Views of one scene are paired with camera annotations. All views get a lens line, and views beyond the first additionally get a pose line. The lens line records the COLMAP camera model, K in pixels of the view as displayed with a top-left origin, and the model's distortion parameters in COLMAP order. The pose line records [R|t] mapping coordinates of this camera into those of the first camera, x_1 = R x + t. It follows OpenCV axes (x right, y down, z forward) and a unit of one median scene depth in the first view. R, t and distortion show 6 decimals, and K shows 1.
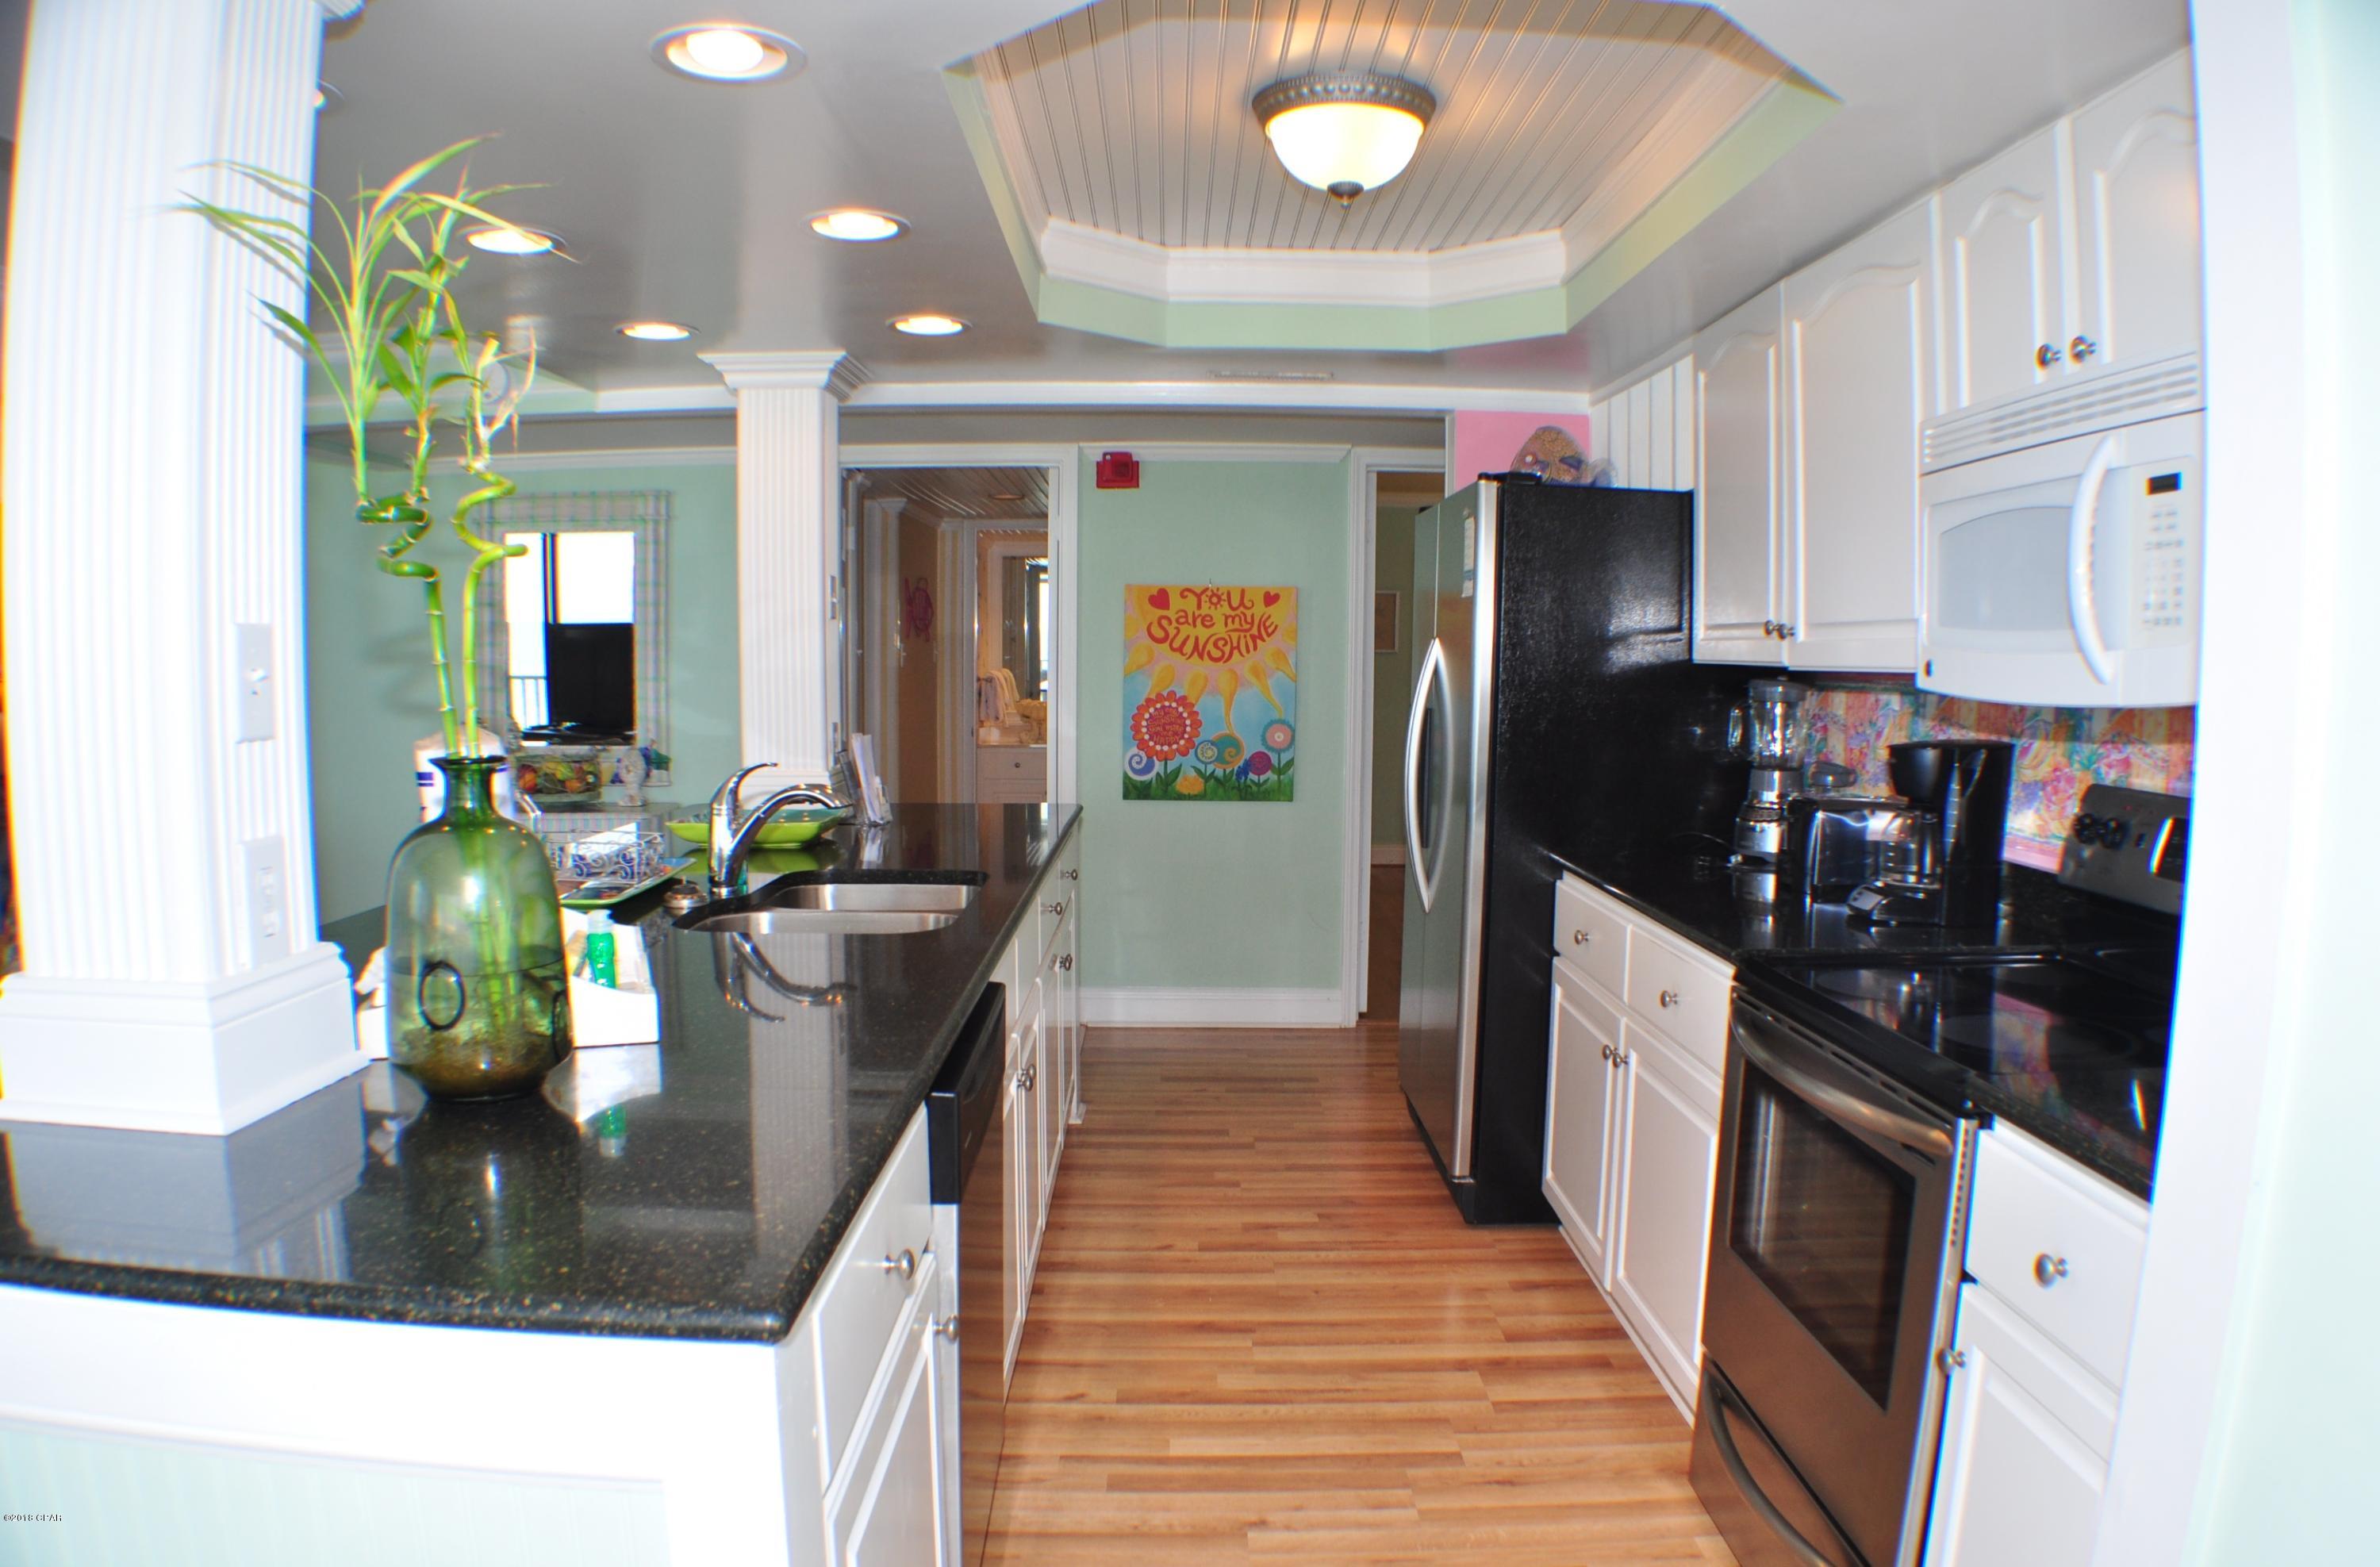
lens RADIAL K [[1813.3, 0, 1190.0], [0, 1813.3, 783.5], [0, 0, 1]] dist [-0.009870, -0.003003]
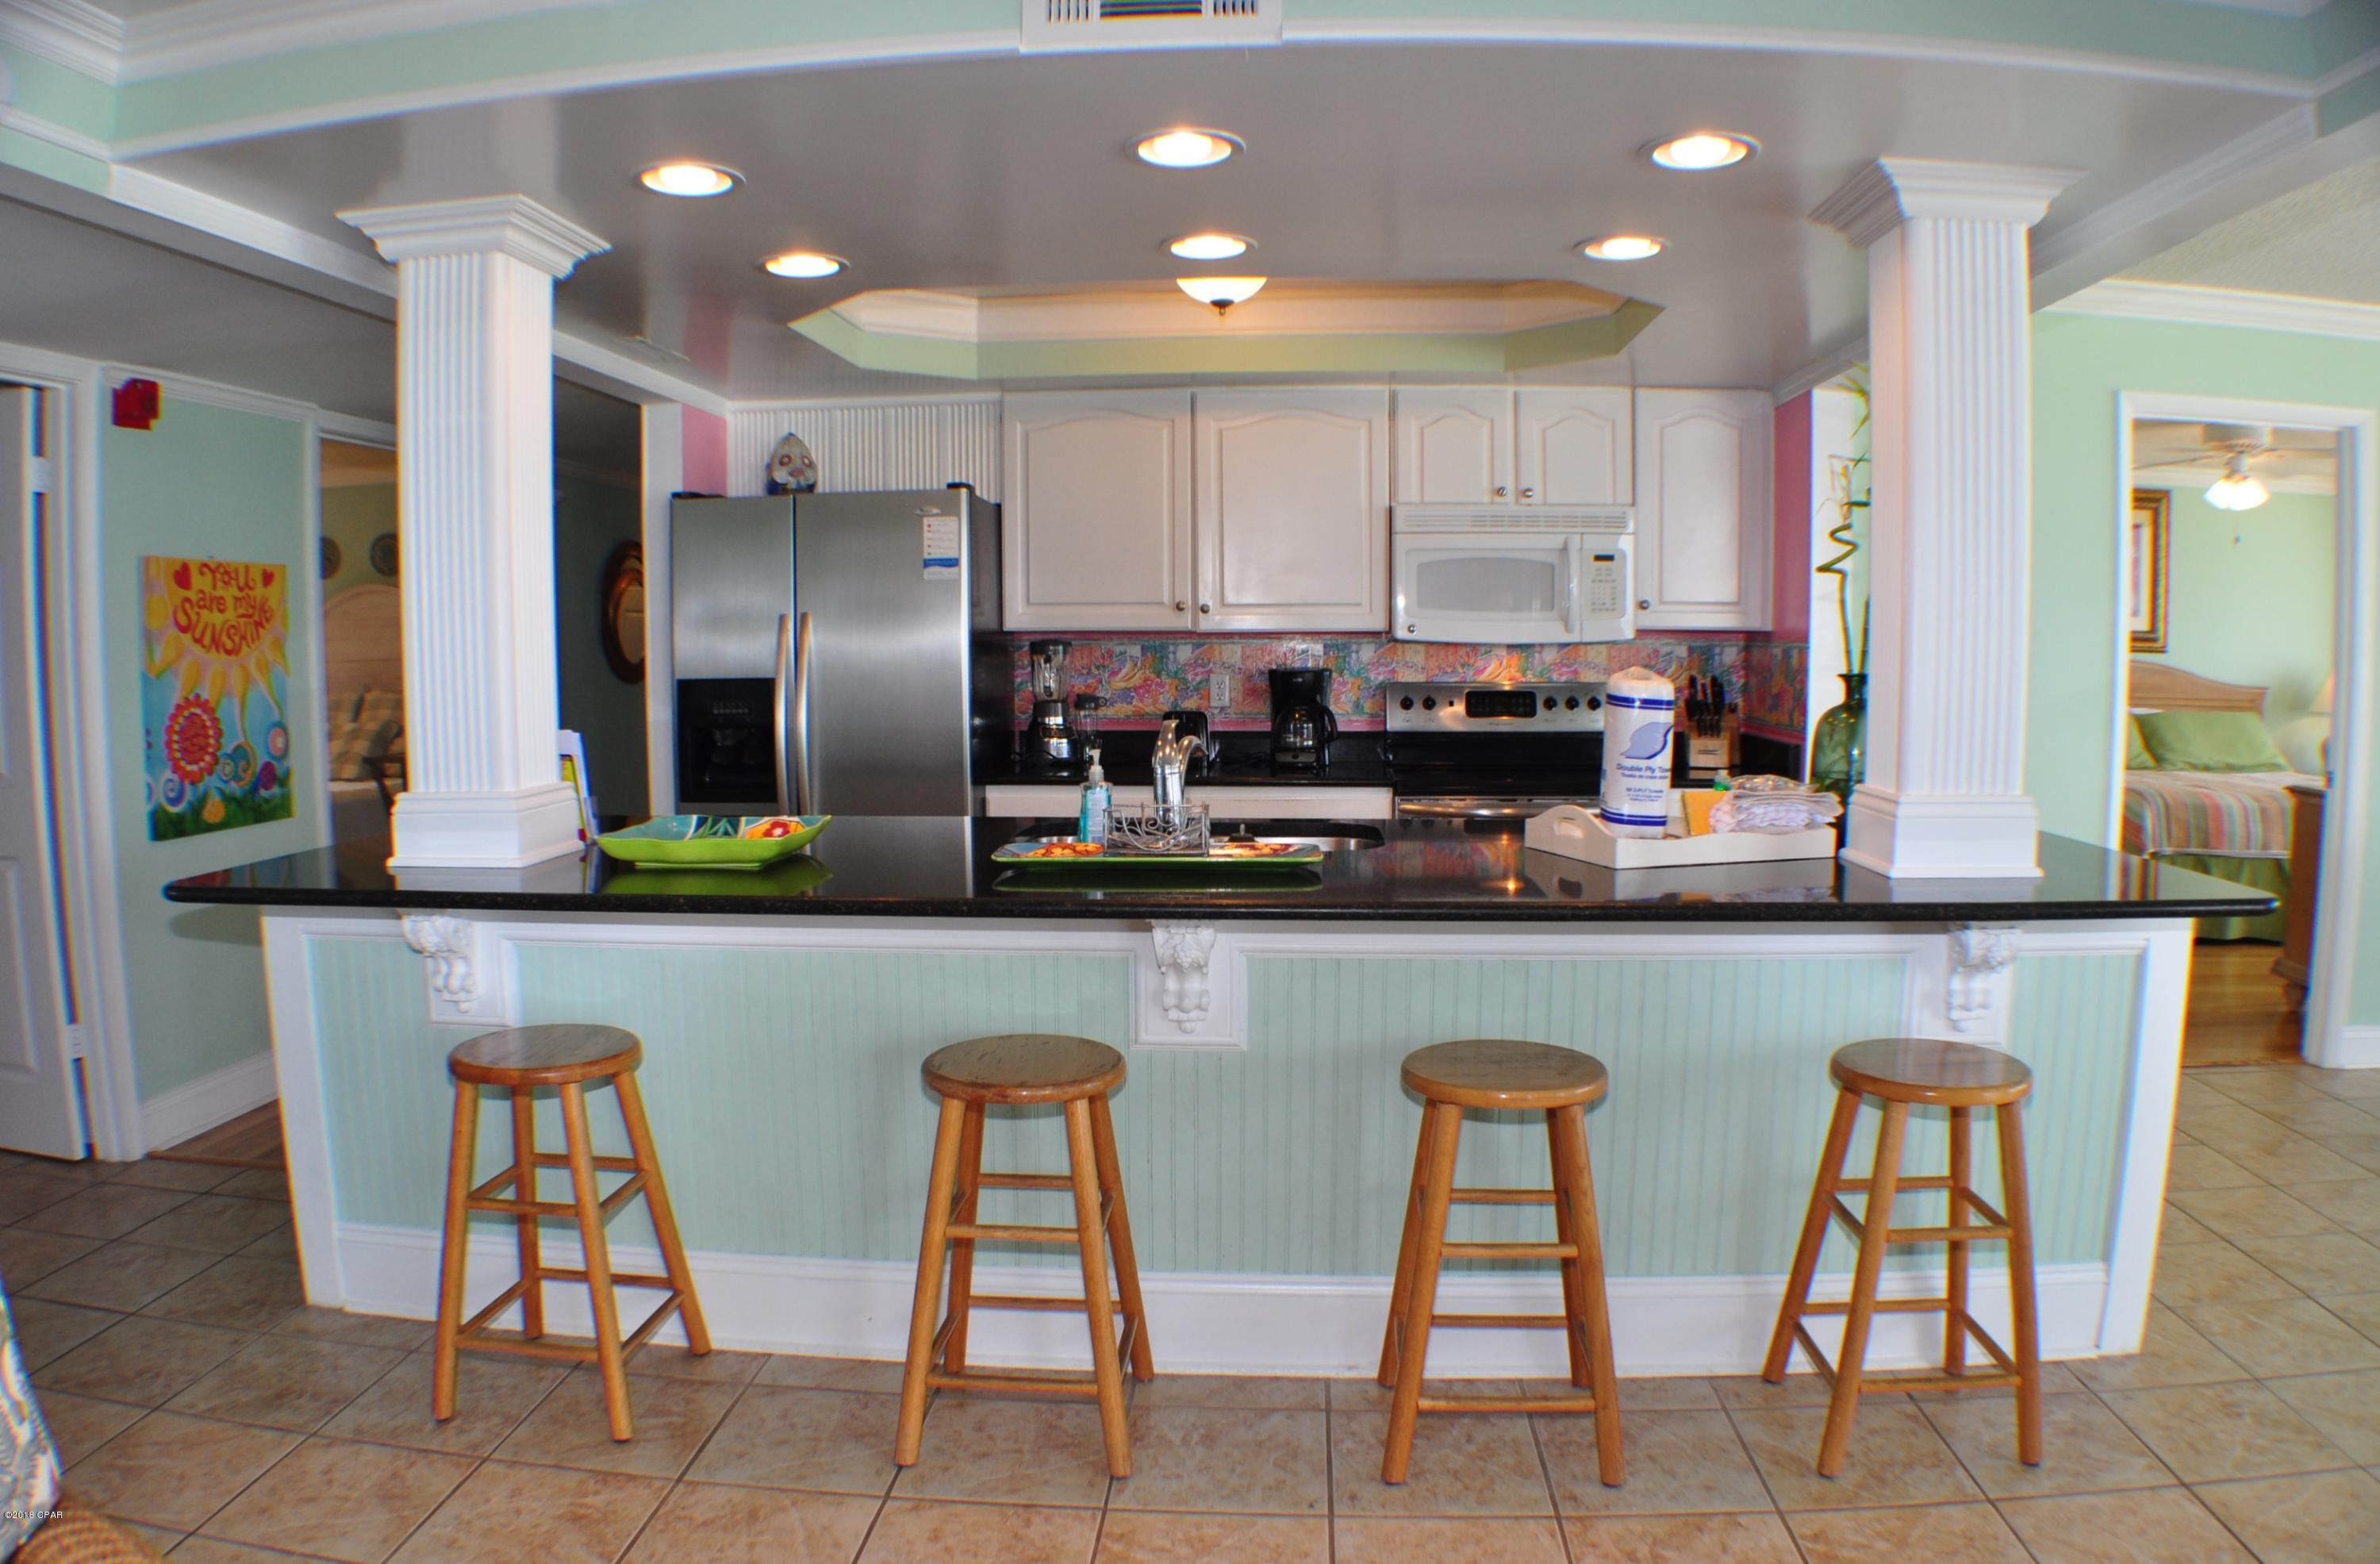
lens RADIAL K [[1813.4, 0, 1190.0], [0, 1813.4, 782.0], [0, 0, 1]] dist [-0.009870, -0.003003]
pose [[0.071719, -0.093959, 0.992989, -0.759773], [0.110363, 0.990188, 0.085723, -0.032990], [-0.991300, 0.103442, 0.081385, 0.516707]]
